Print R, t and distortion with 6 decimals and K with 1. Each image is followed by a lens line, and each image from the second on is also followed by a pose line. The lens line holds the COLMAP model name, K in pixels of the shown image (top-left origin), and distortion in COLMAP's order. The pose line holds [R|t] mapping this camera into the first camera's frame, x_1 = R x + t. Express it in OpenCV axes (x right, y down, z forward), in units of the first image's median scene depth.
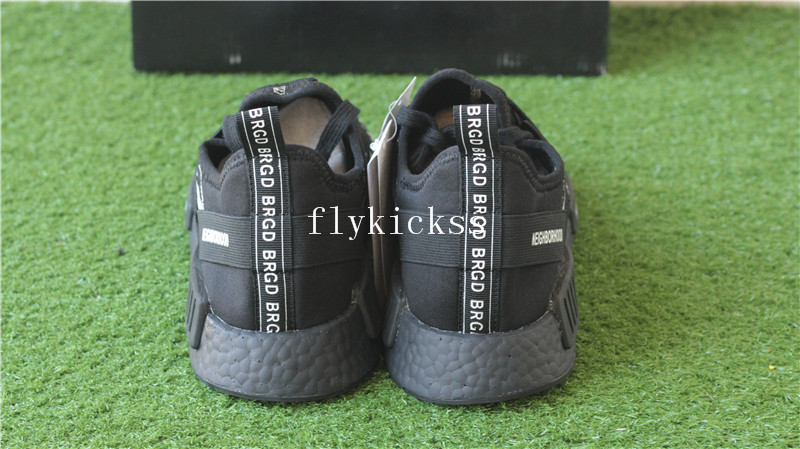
lens RADIAL K [[1973.9, 0, 400.0], [0, 1973.9, 224.5], [0, 0, 1]] dist [-0.070157, -0.285416]
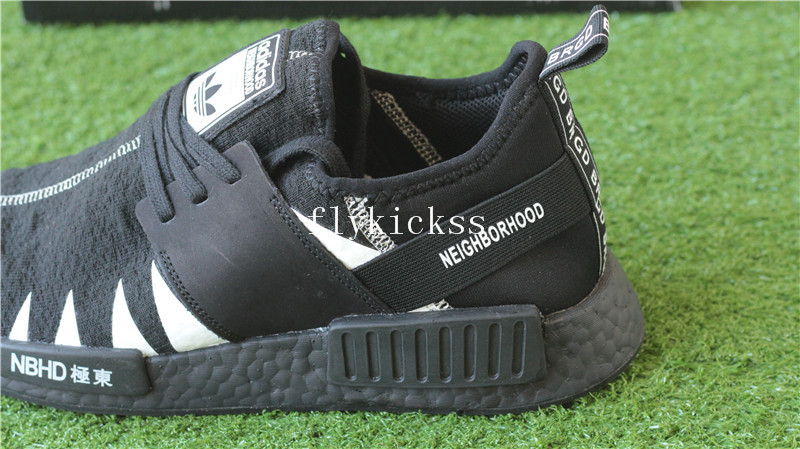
lens RADIAL K [[1973.9, 0, 400.0], [0, 1973.9, 224.5], [0, 0, 1]] dist [-0.070157, -0.285416]
pose [[0.998546, -0.020148, -0.050004, 0.040636], [0.026086, 0.992299, 0.121089, -0.096210], [0.047179, -0.122217, 0.991381, 0.305646]]
